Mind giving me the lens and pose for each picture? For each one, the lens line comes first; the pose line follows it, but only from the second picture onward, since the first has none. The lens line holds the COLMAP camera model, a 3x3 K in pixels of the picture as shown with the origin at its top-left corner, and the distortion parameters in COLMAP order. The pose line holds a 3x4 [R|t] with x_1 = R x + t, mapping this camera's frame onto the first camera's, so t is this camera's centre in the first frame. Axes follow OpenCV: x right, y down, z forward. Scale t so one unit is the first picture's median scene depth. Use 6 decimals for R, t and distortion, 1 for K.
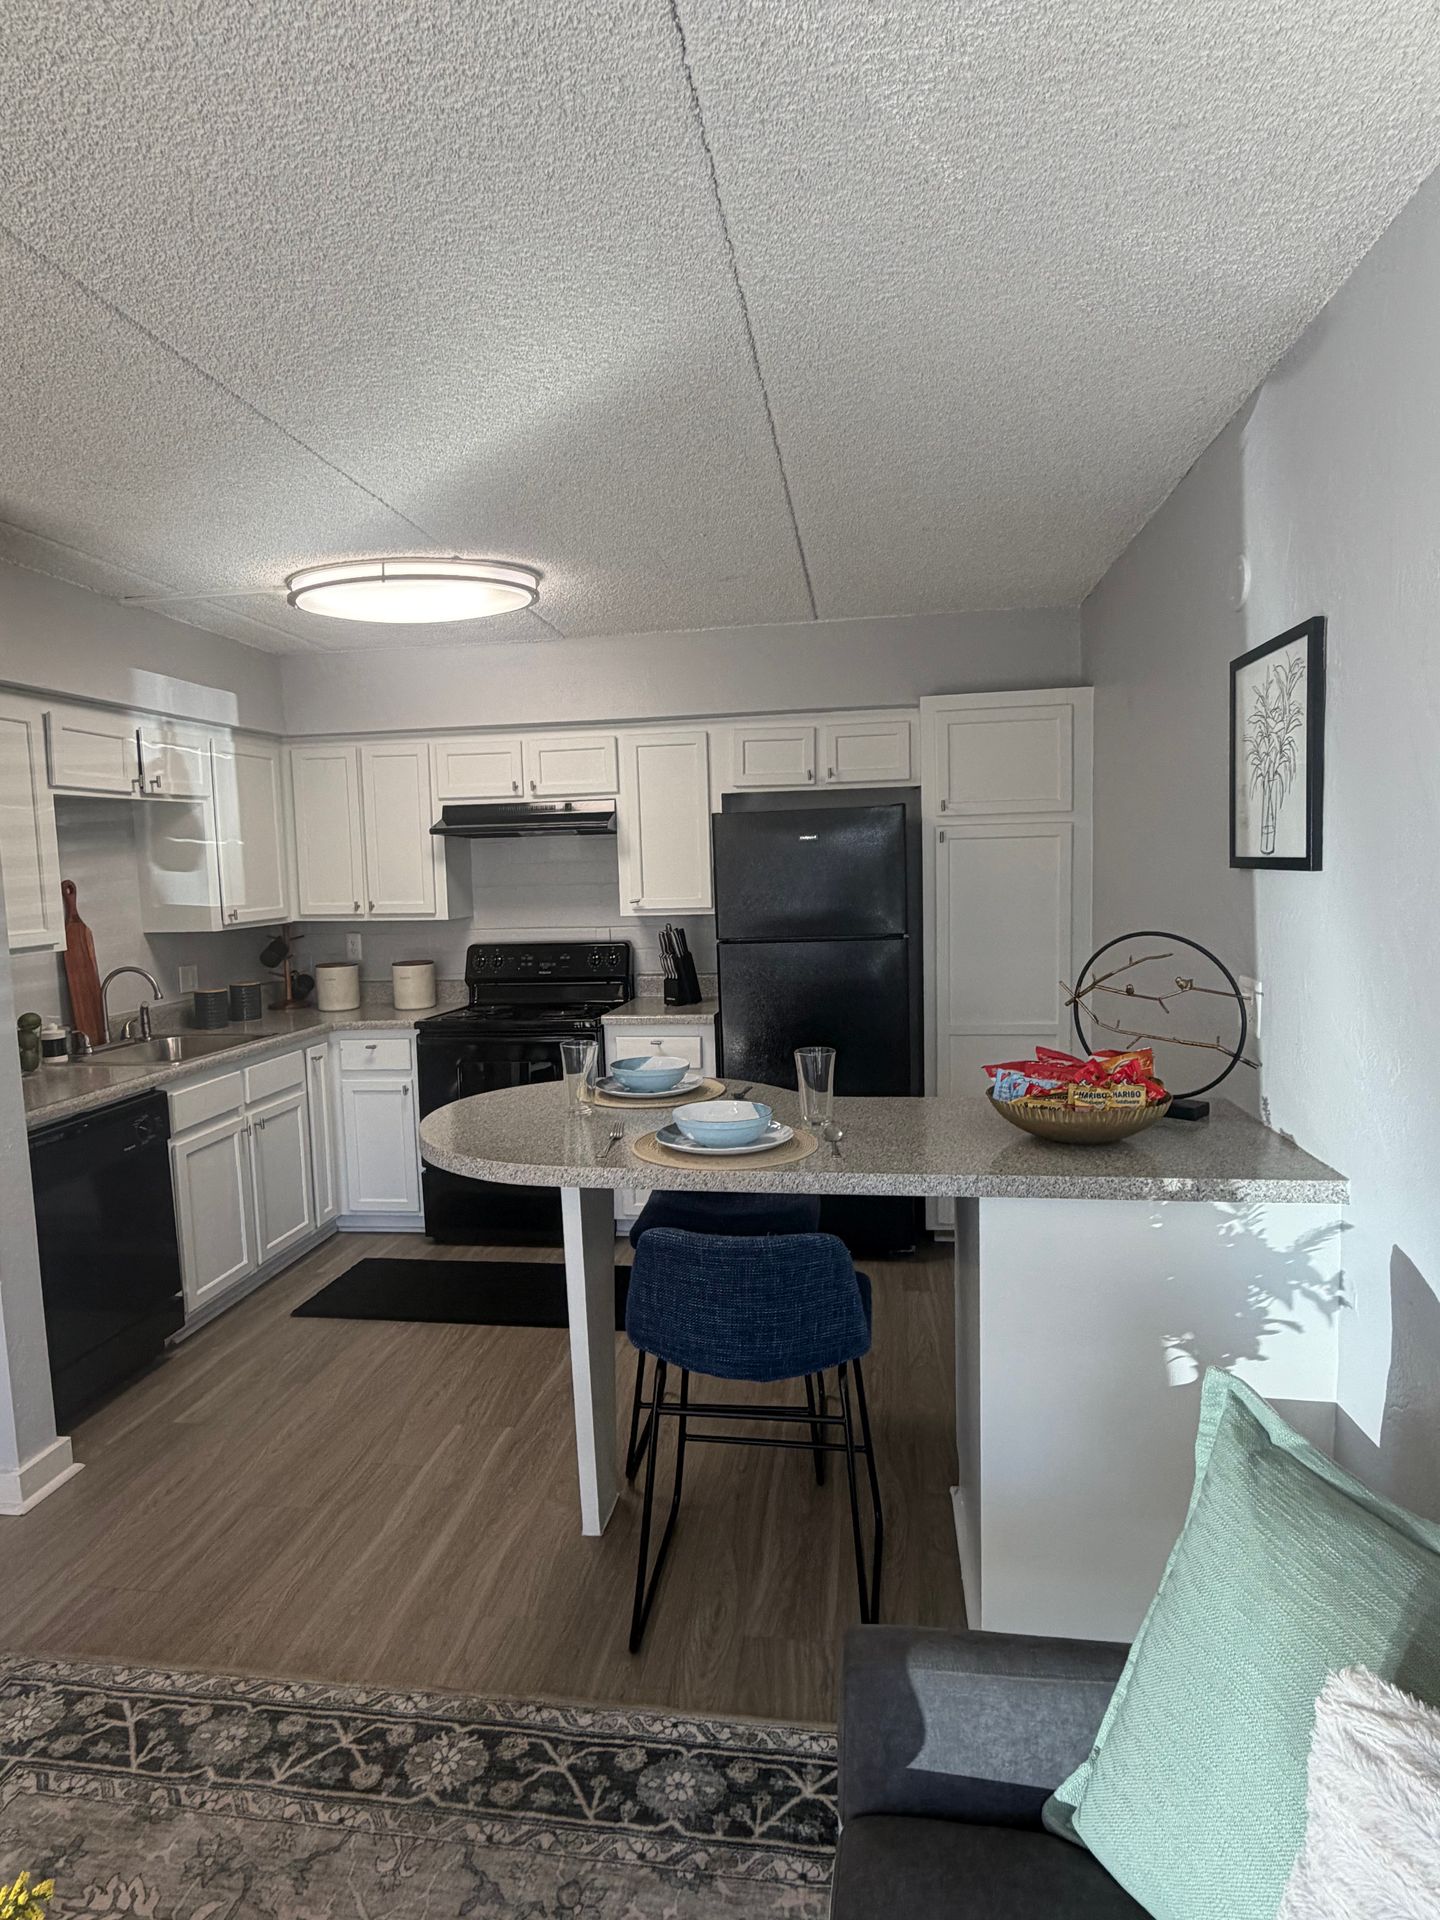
lens RADIAL K [[1056.4, 0, 718.7], [0, 1056.4, 958.6], [0, 0, 1]] dist [0.002413, -0.002818]
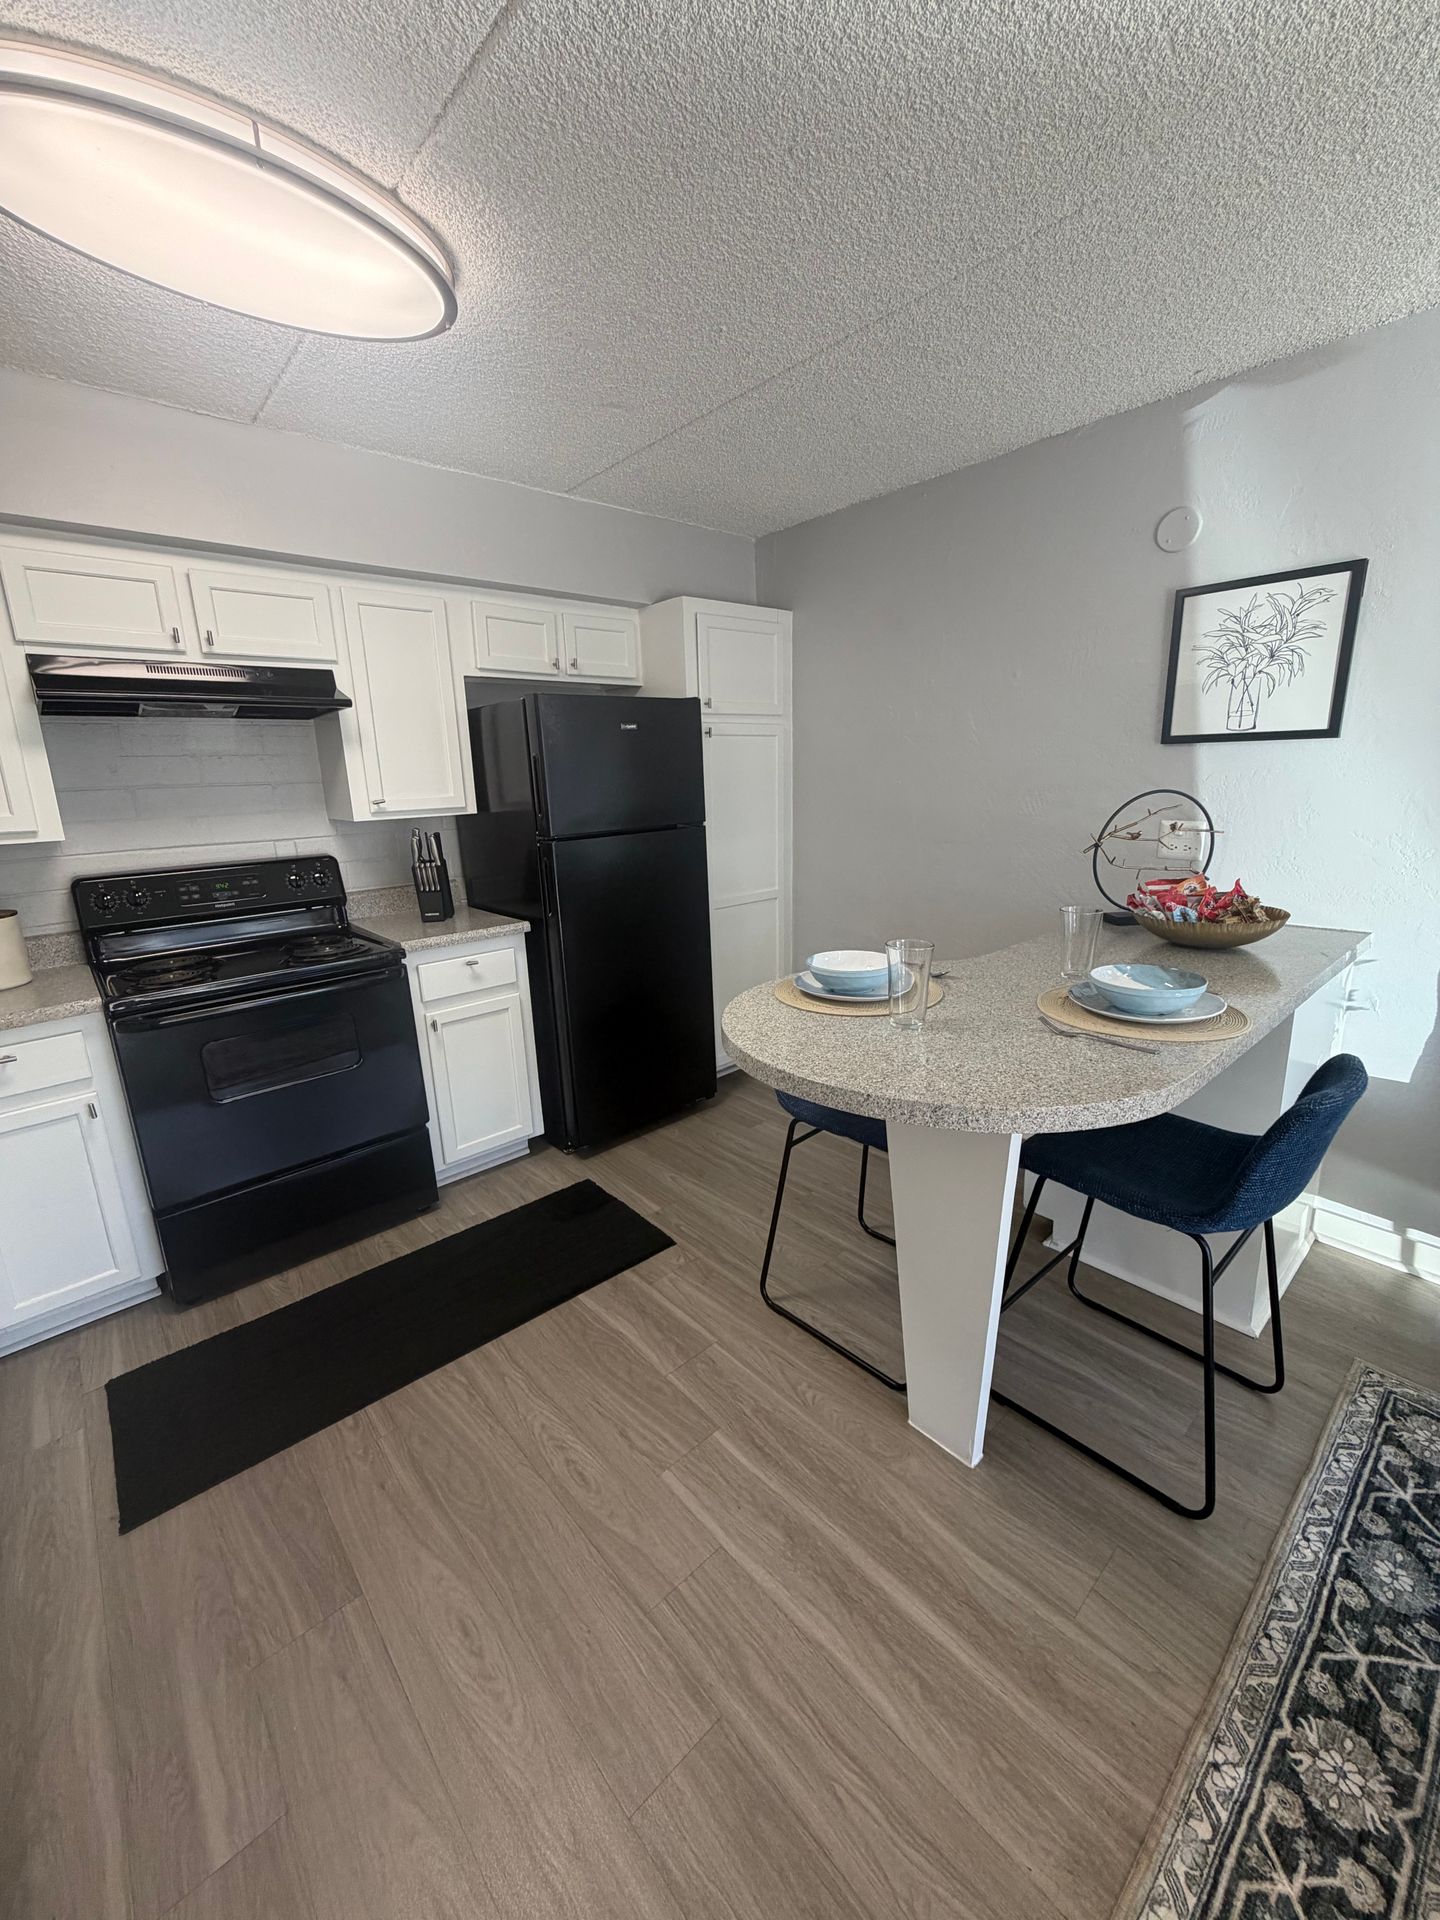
lens RADIAL K [[765.3, 0, 721.9], [0, 765.3, 951.4], [0, 0, 1]] dist [-0.002293, 0.000605]
pose [[0.640969, -0.169362, 0.748649, -0.432644], [0.081775, 0.984870, 0.152788, -0.010279], [-0.763199, -0.036711, 0.645120, 0.472727]]
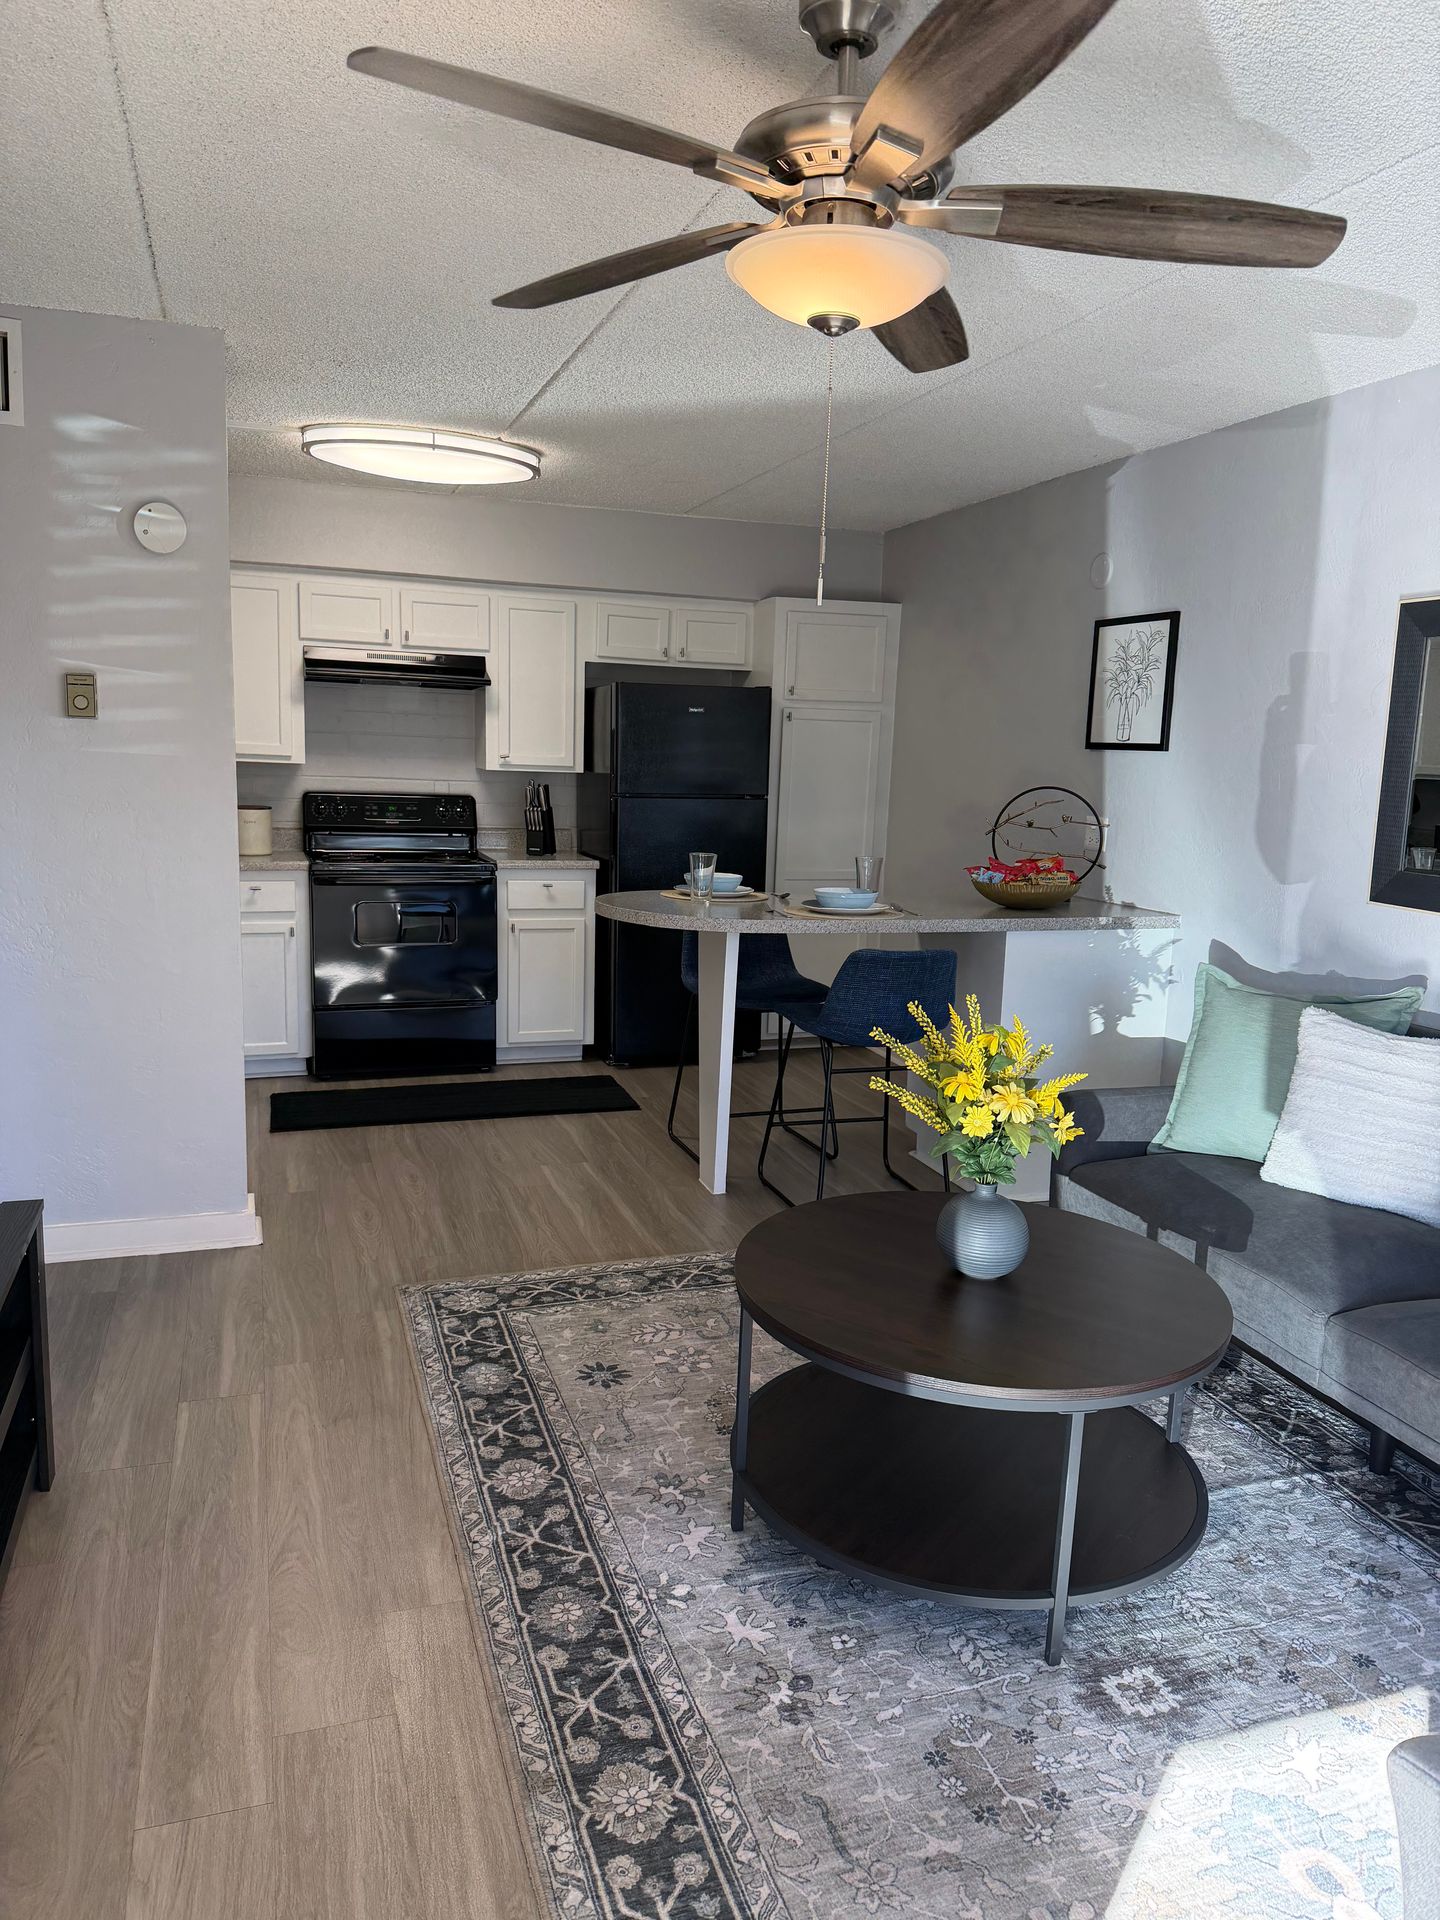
lens RADIAL K [[1342.0, 0, 714.5], [0, 1342.0, 954.7], [0, 0, 1]] dist [0.118689, -0.001226]
pose [[0.888759, -0.013412, 0.458179, -0.602502], [-0.017089, 0.997907, 0.062359, 0.066893], [-0.458057, -0.063252, 0.886670, -0.375751]]
